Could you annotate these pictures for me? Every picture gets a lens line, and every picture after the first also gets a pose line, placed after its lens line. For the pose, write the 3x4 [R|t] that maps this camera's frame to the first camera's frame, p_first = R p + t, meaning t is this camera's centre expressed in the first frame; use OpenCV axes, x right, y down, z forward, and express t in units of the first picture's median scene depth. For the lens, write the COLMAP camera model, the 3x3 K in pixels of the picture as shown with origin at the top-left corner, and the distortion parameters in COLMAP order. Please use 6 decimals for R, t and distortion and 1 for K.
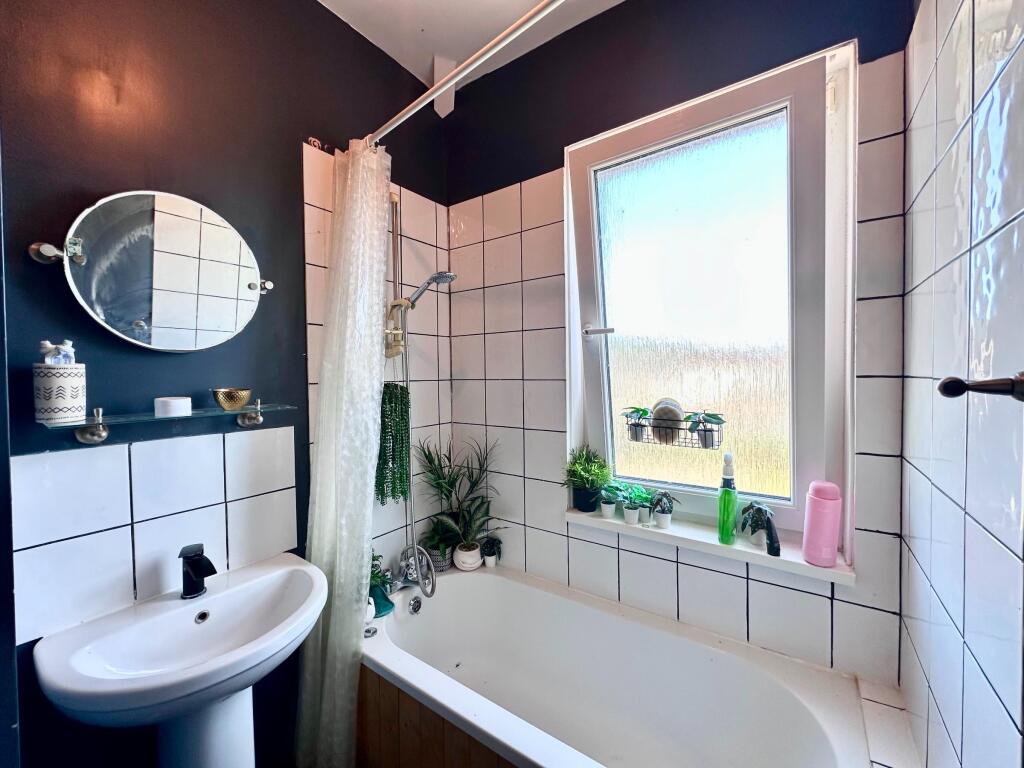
lens RADIAL K [[409.4, 0, 513.2], [0, 409.4, 382.3], [0, 0, 1]] dist [-0.003825, 0.000495]
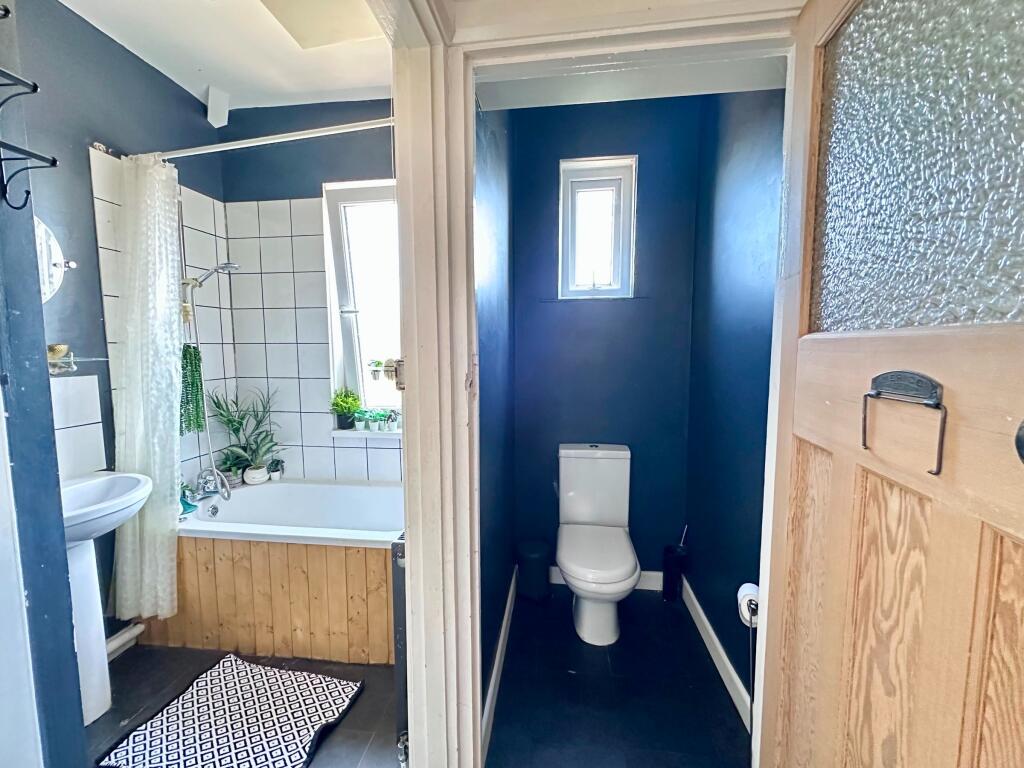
lens RADIAL K [[409.4, 0, 506.7], [0, 409.4, 383.8], [0, 0, 1]] dist [-0.003825, 0.000495]
pose [[0.886357, -0.034131, 0.461743, 0.009311], [0.003795, 0.997781, 0.066470, 0.045538], [-0.462988, -0.057164, 0.884519, -0.631553]]
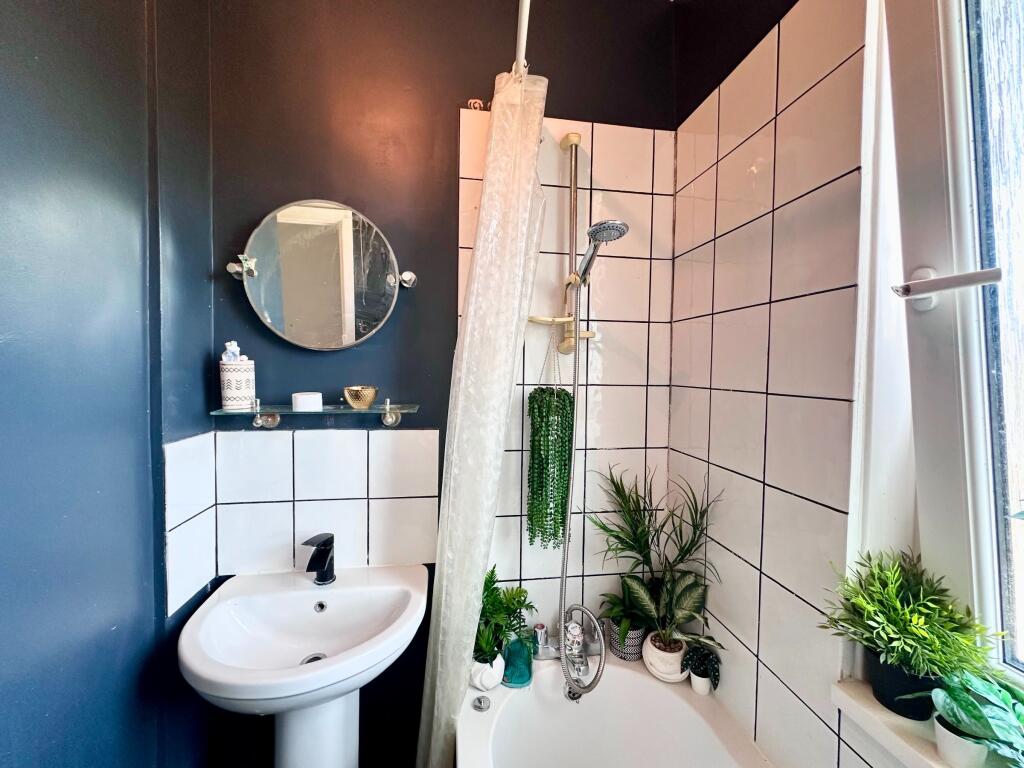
lens RADIAL K [[409.4, 0, 511.8], [0, 409.4, 383.7], [0, 0, 1]] dist [-0.003825, 0.000495]
pose [[0.694709, 0.045704, -0.717837, 0.191858], [-0.037026, 0.998928, 0.027767, -0.022965], [0.718337, 0.007288, 0.695657, 0.414830]]
